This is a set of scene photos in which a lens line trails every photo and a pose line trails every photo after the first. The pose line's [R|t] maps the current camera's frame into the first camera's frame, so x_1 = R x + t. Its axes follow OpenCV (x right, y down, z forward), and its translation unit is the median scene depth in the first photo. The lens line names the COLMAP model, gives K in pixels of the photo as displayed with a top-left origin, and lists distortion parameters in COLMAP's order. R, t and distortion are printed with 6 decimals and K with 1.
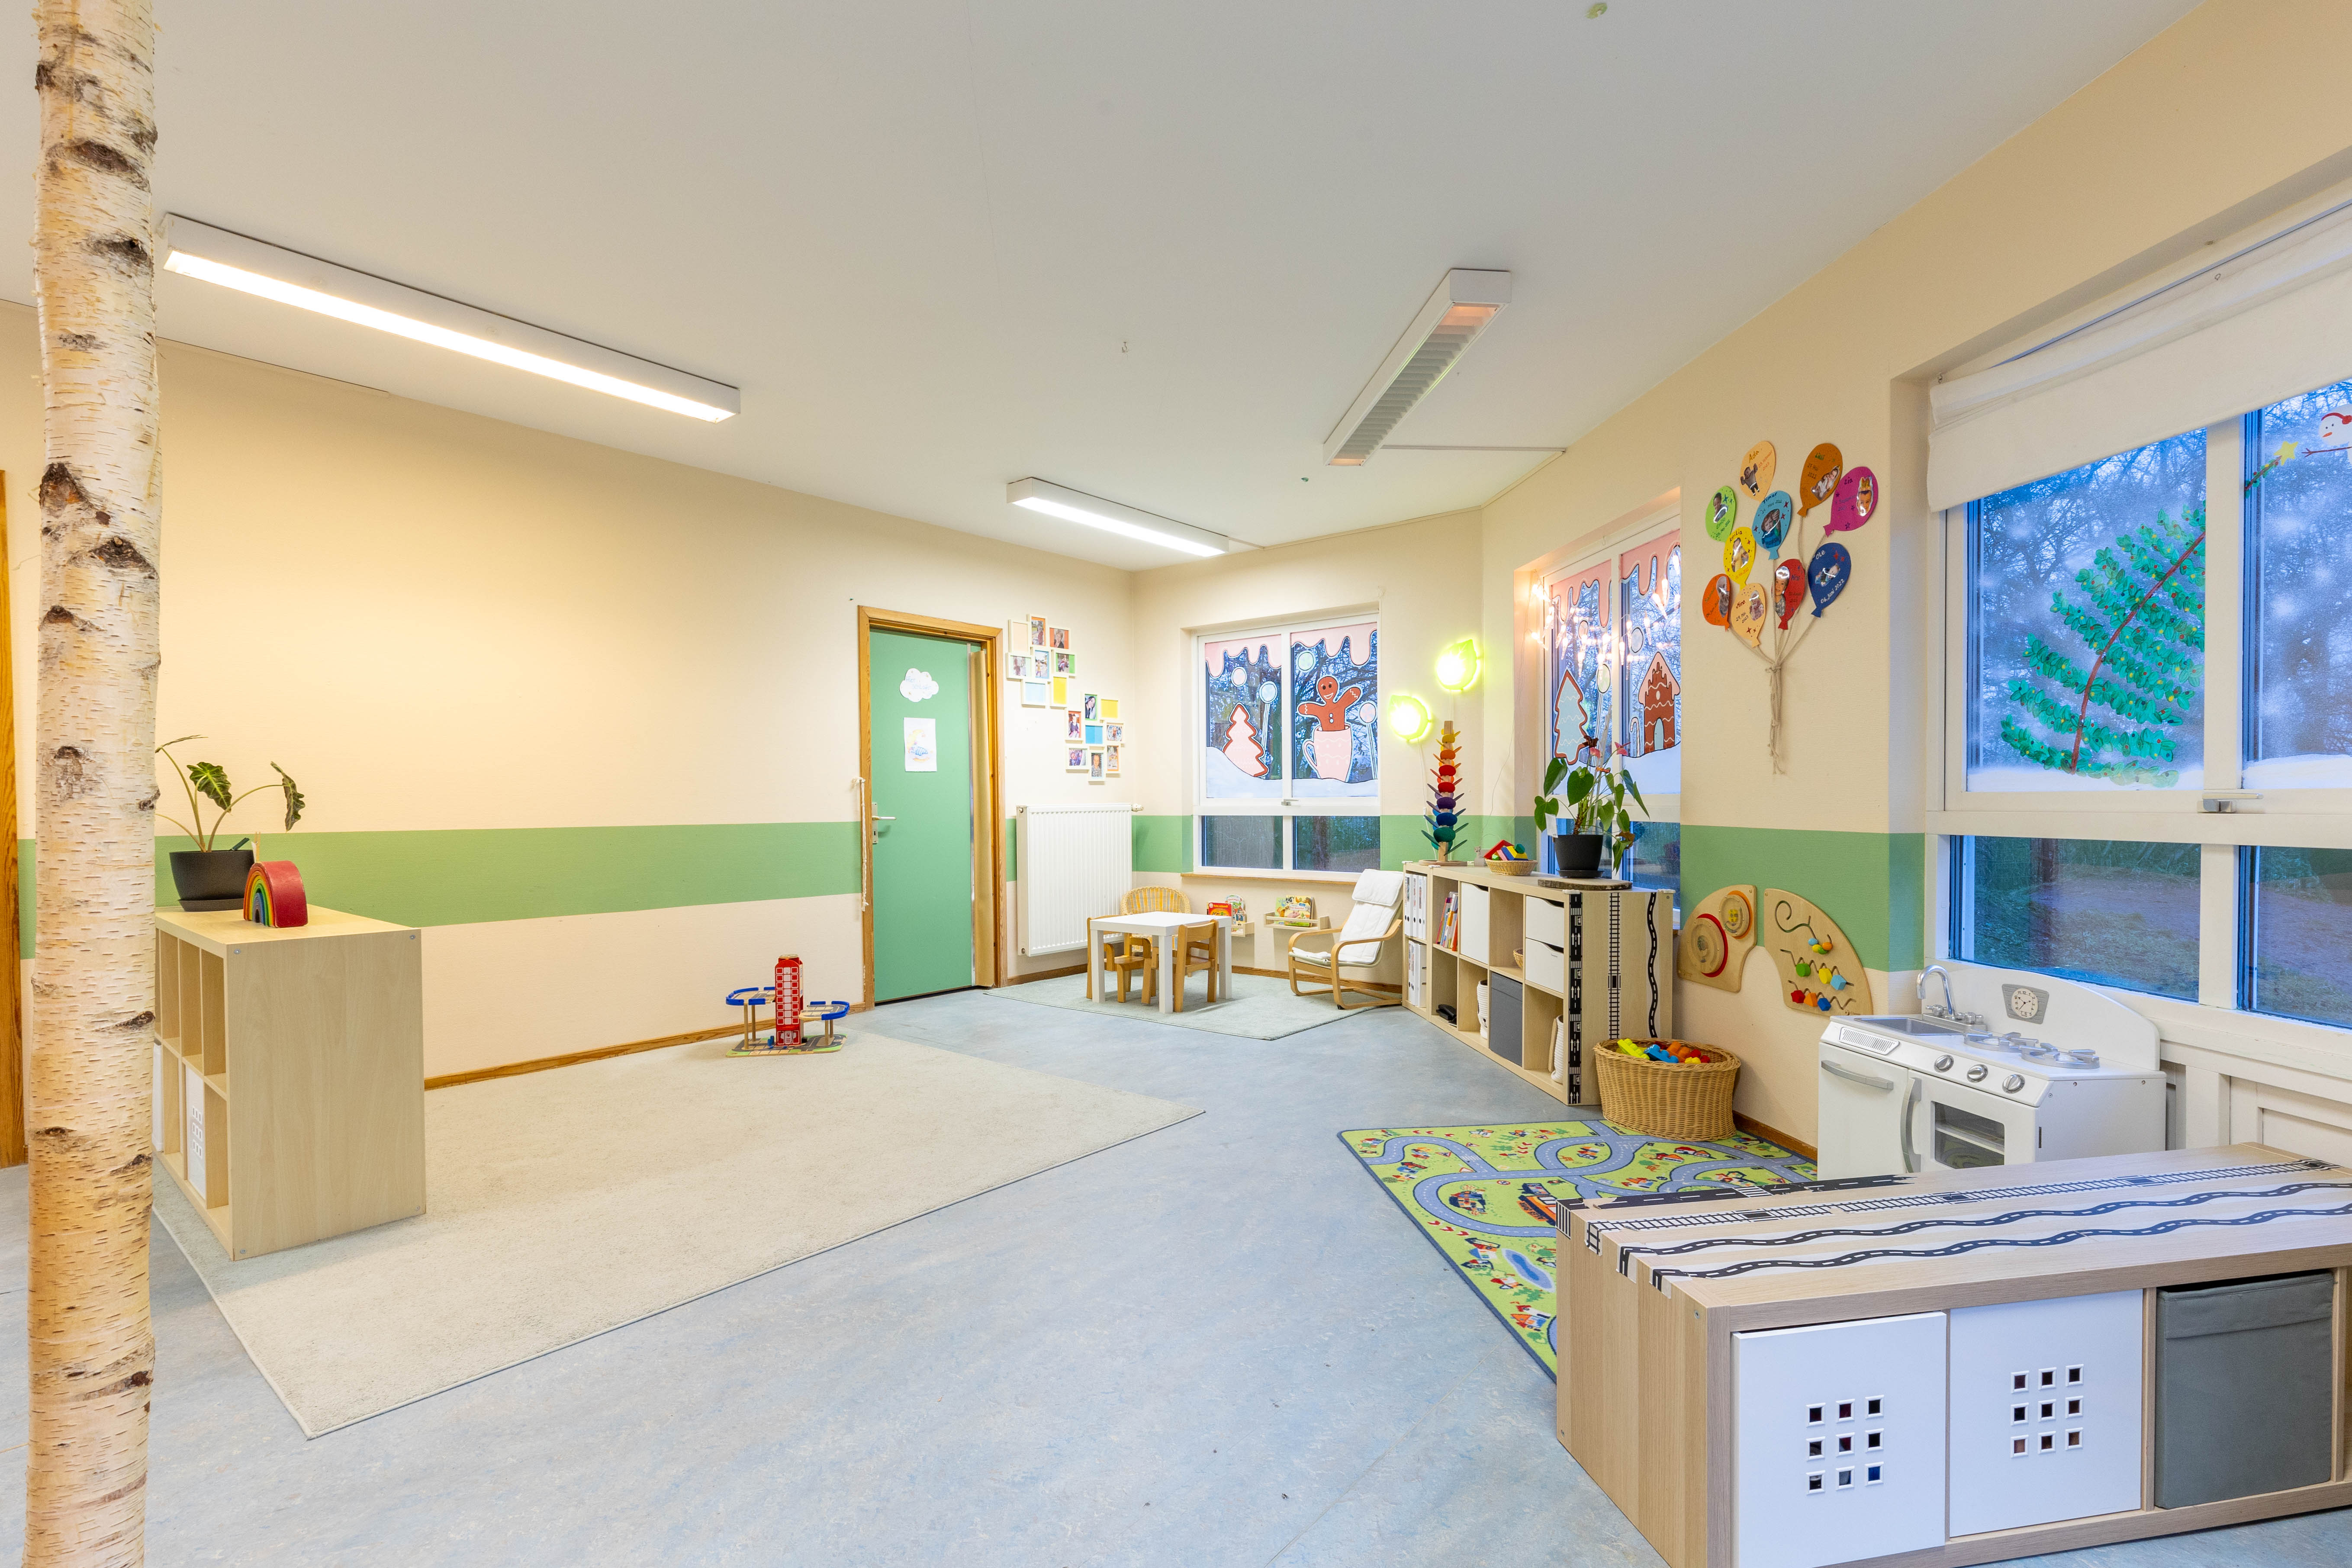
lens RADIAL K [[1076.7, 0, 1171.9], [0, 1076.7, 819.9], [0, 0, 1]] dist [-0.002217, 0.000262]
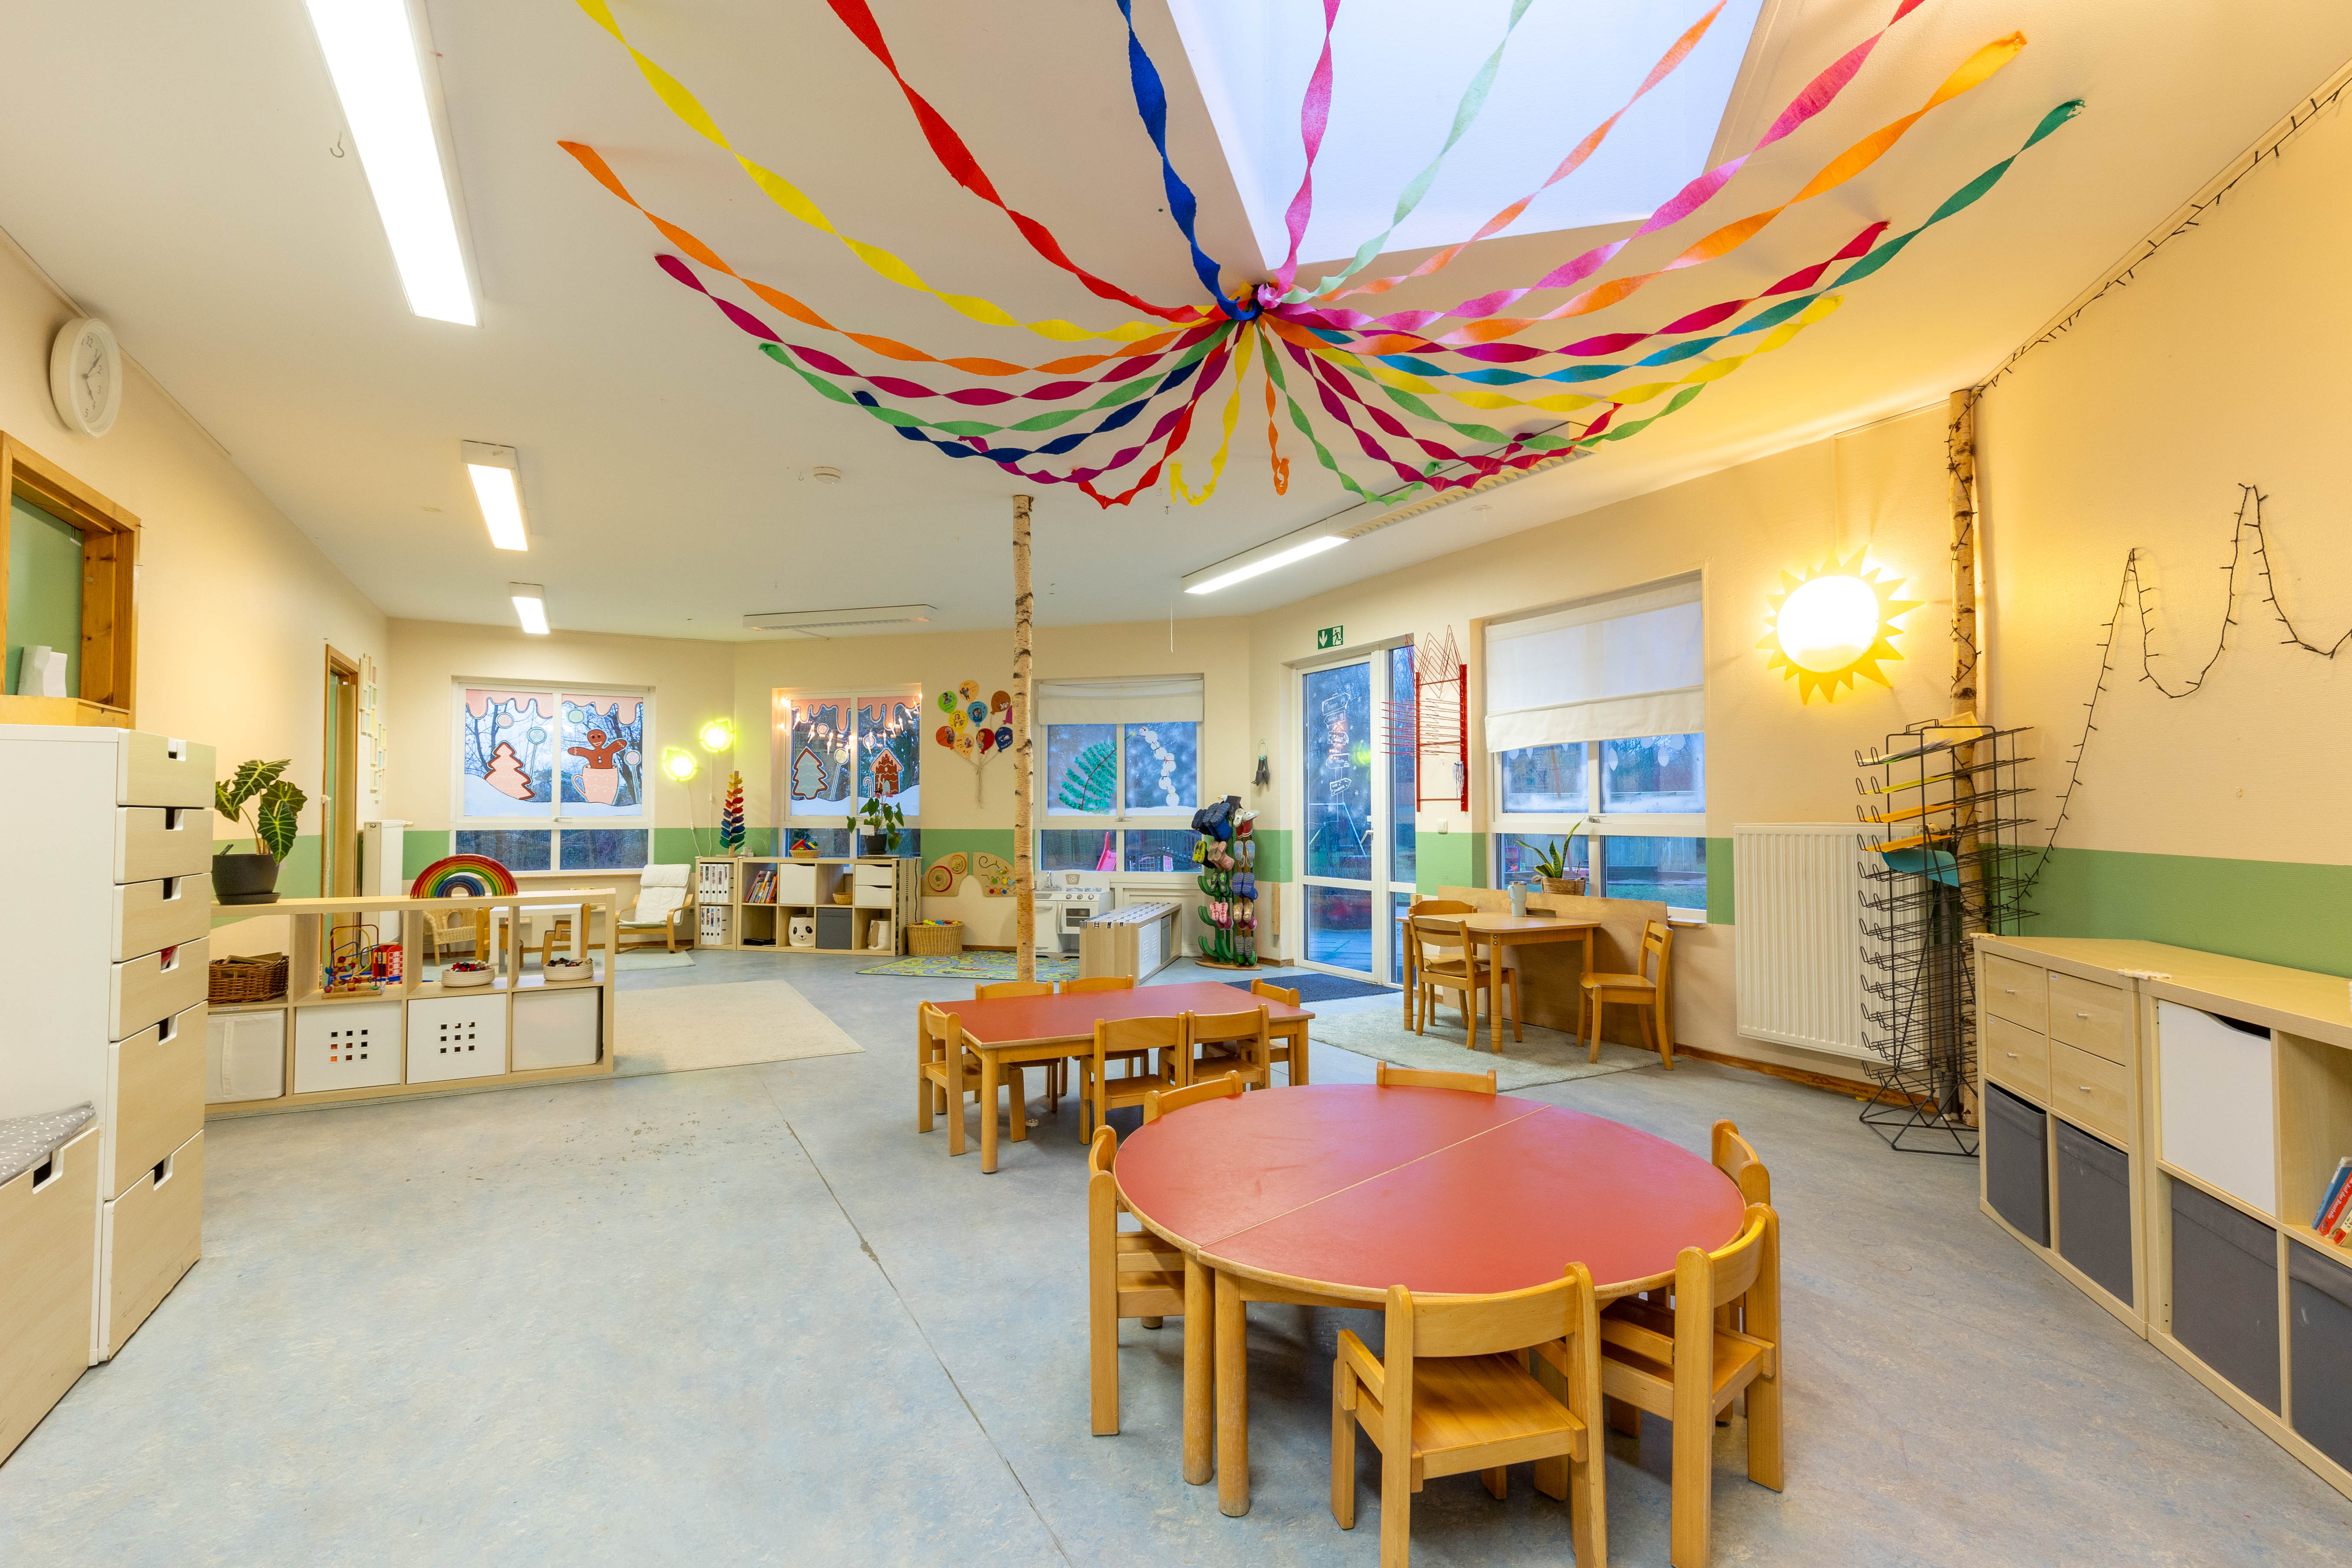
lens RADIAL K [[1076.7, 0, 1171.9], [0, 1076.7, 819.9], [0, 0, 1]] dist [-0.002217, 0.000262]
pose [[0.371881, 0.000887, 0.928280, -1.645478], [0.015490, 0.999854, -0.007161, 0.010987], [-0.928151, 0.017043, 0.371813, -0.398442]]
